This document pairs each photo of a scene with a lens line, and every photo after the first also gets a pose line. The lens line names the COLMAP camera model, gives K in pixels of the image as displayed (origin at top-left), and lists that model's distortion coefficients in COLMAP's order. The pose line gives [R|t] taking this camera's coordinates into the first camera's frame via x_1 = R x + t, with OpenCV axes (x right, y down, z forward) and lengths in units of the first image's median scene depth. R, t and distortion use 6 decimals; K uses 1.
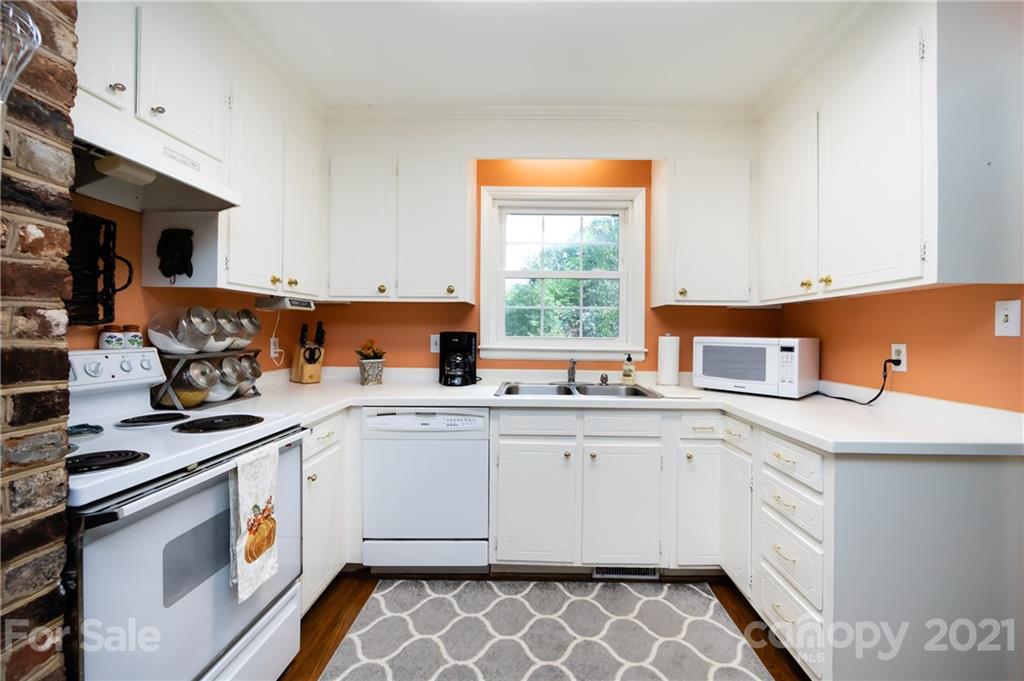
lens RADIAL K [[406.9, 0, 547.7], [0, 406.9, 333.9], [0, 0, 1]] dist [-0.004988, -0.000493]
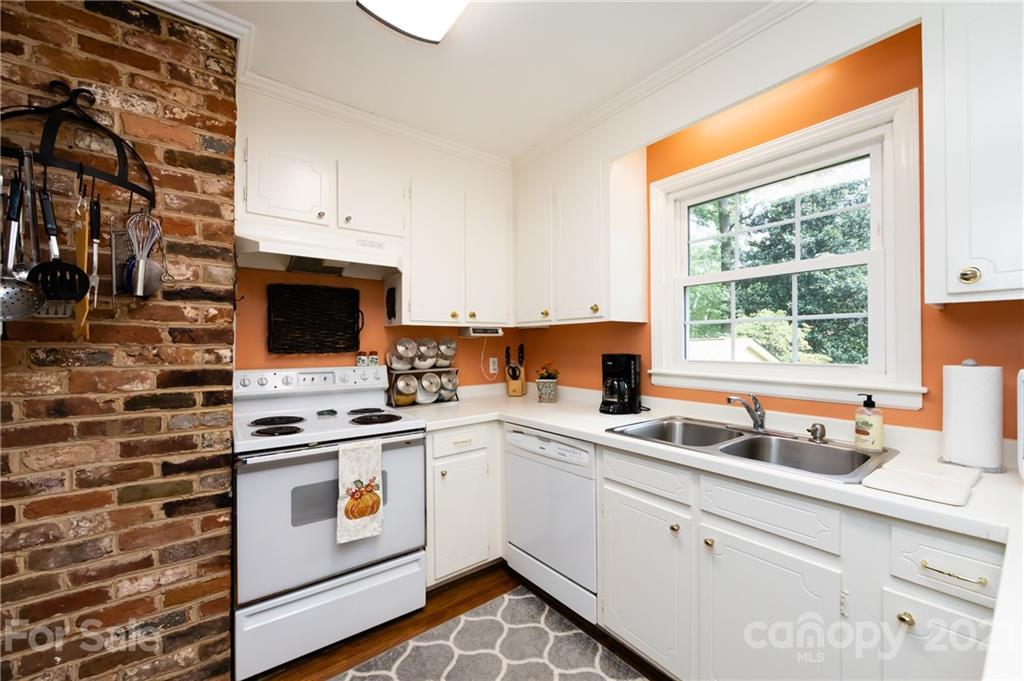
lens RADIAL K [[406.9, 0, 524.7], [0, 406.9, 345.2], [0, 0, 1]] dist [-0.004988, -0.000493]
pose [[0.611862, -0.009488, -0.790908, 0.479990], [0.004045, 0.999953, -0.008867, -0.022255], [0.790955, 0.002226, 0.611871, 0.369161]]
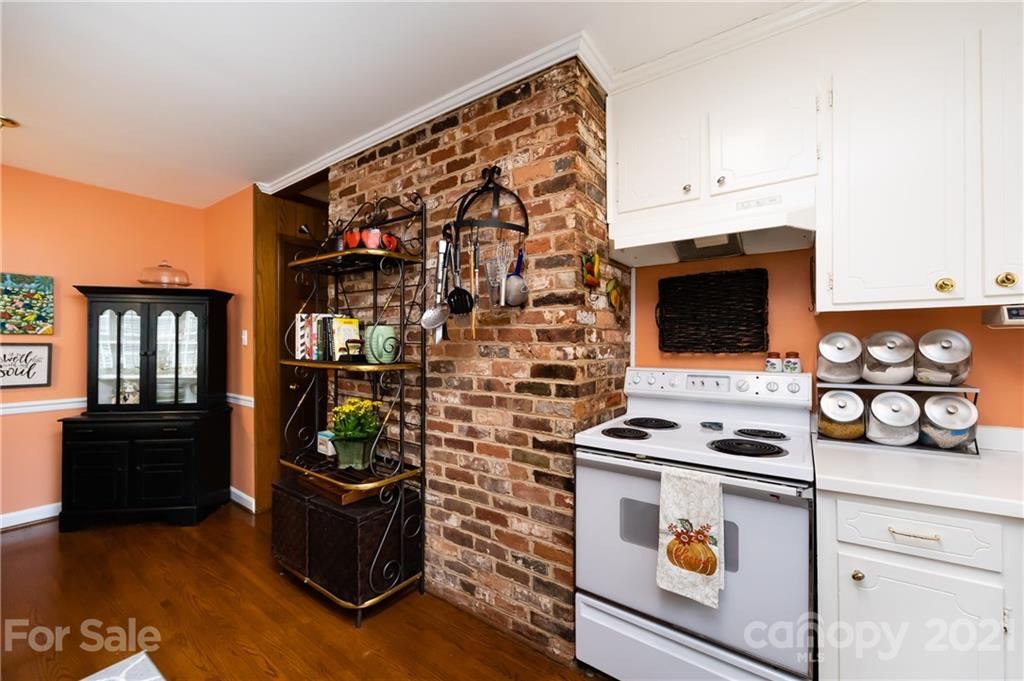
lens RADIAL K [[406.9, 0, 513.7], [0, 406.9, 344.0], [0, 0, 1]] dist [-0.004988, -0.000493]
pose [[-0.591115, -0.006127, -0.806564, 0.273494], [-0.007171, 0.999972, -0.002341, -0.027317], [0.806555, 0.004400, -0.591143, 0.795483]]
